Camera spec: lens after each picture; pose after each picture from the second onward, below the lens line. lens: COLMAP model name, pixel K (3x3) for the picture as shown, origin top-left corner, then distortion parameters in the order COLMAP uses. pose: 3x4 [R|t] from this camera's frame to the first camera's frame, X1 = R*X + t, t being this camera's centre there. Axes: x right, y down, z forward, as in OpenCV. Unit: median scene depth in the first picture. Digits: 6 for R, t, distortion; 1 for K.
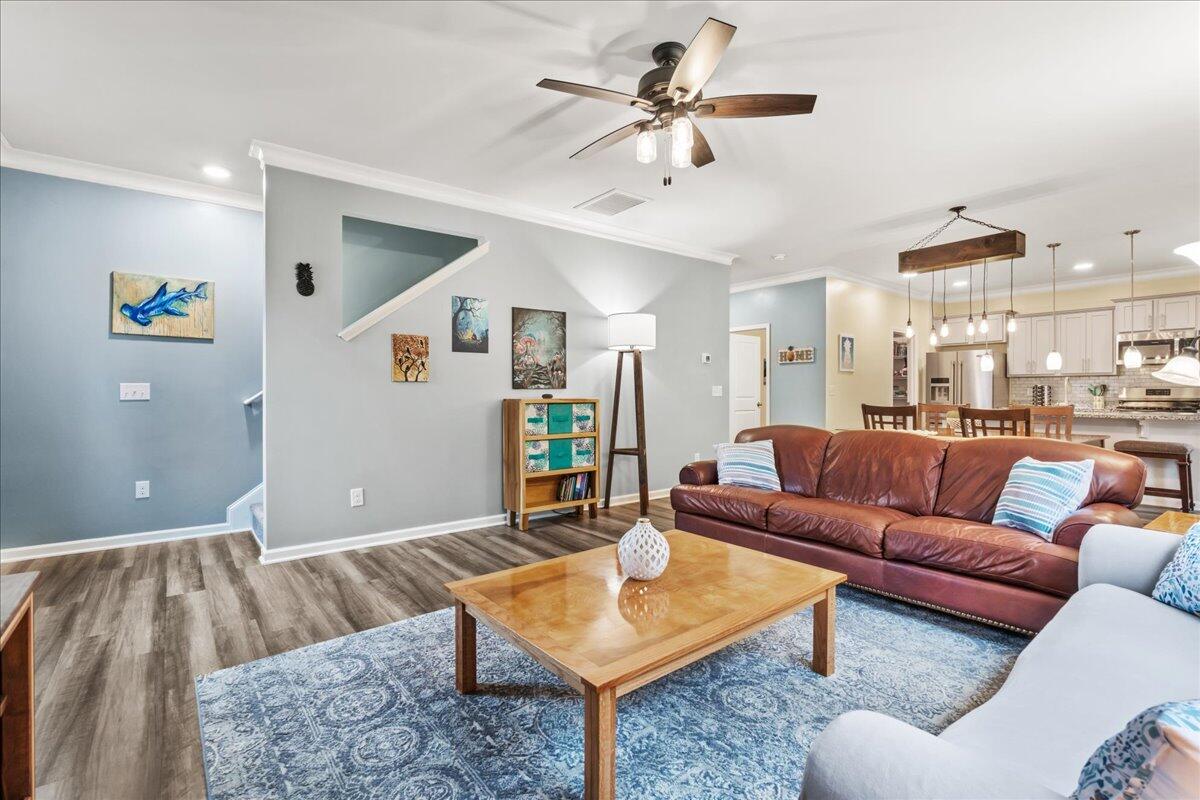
lens RADIAL K [[552.0, 0, 594.2], [0, 552.0, 393.8], [0, 0, 1]] dist [-0.000612, 0.000681]
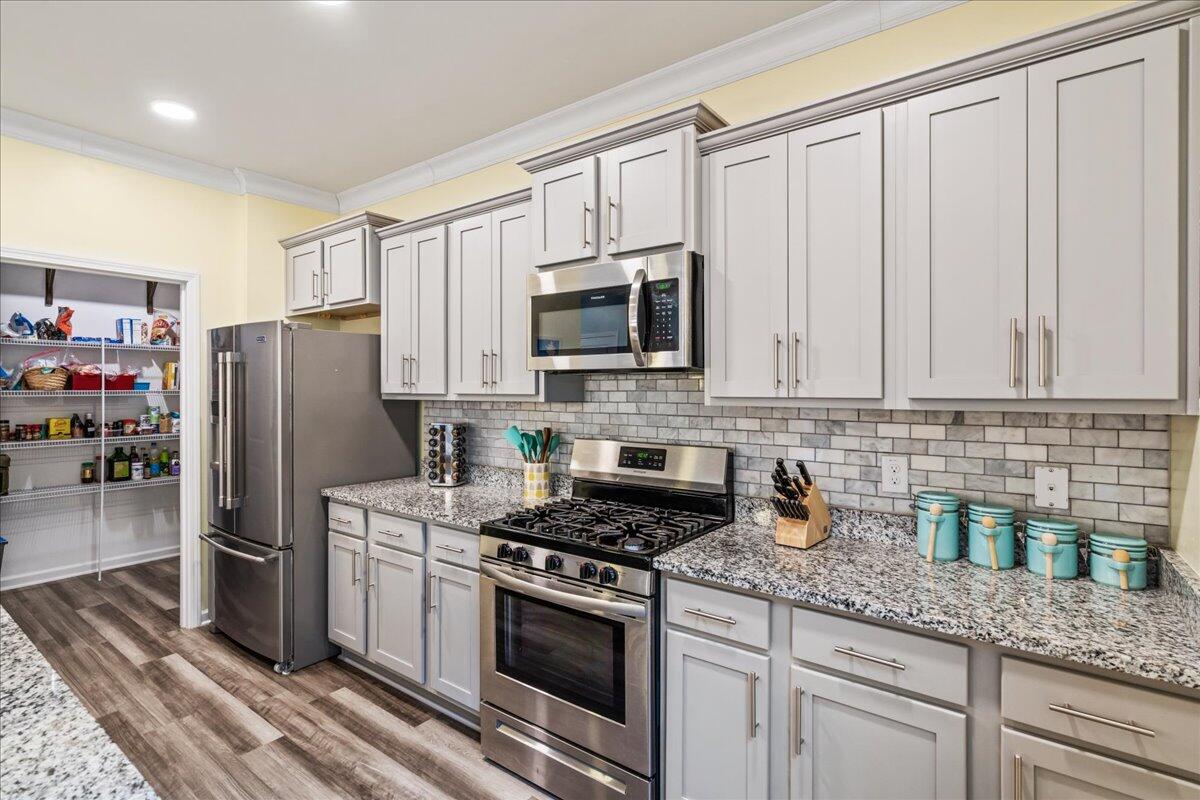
lens RADIAL K [[579.1, 0, 599.3], [0, 579.1, 388.9], [0, 0, 1]] dist [0.000890, -0.000077]
pose [[0.965066, 0.000466, 0.262007, 1.354966], [0.000156, 0.999997, -0.002353, -0.063133], [-0.262007, 0.002312, 0.965063, 1.016787]]
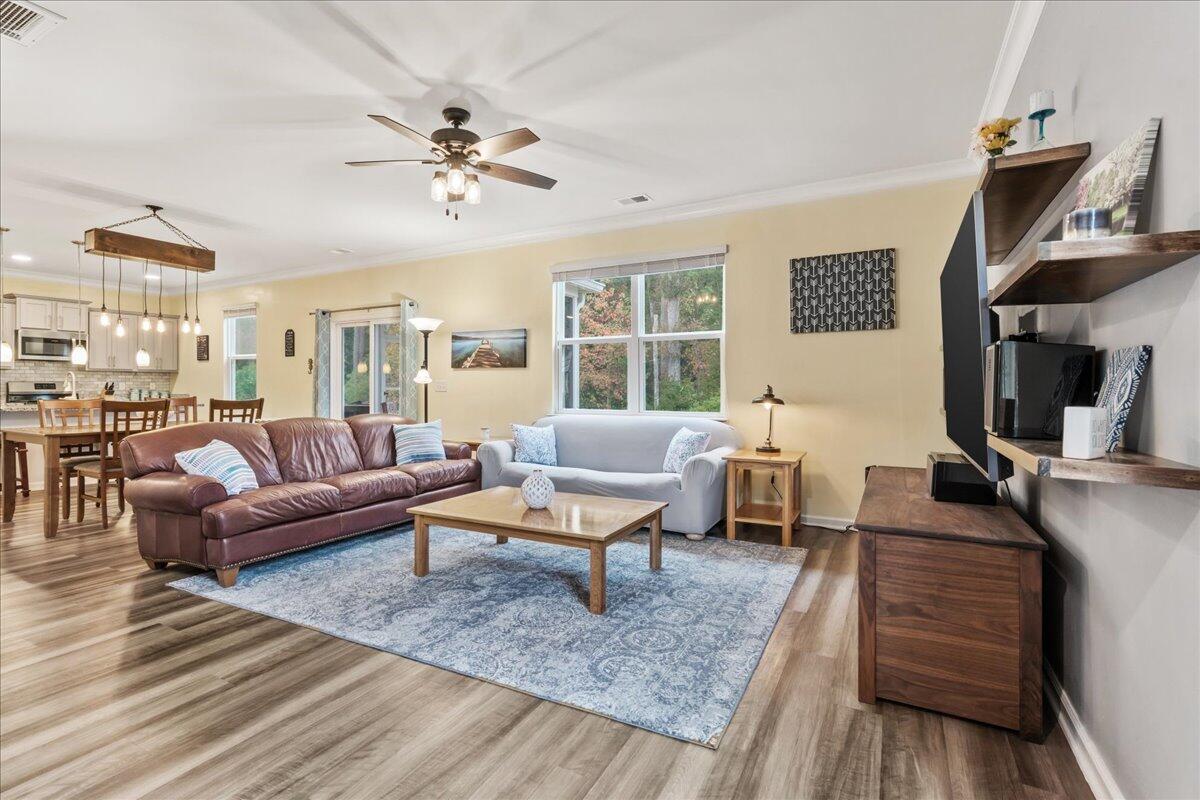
lens RADIAL K [[552.0, 0, 602.0], [0, 552.0, 388.8], [0, 0, 1]] dist [-0.000612, 0.000681]
pose [[-0.415245, -0.003167, 0.909704, -0.630392], [0.001327, 0.999991, 0.004088, -0.000940], [-0.909709, 0.002905, -0.415237, 0.677274]]
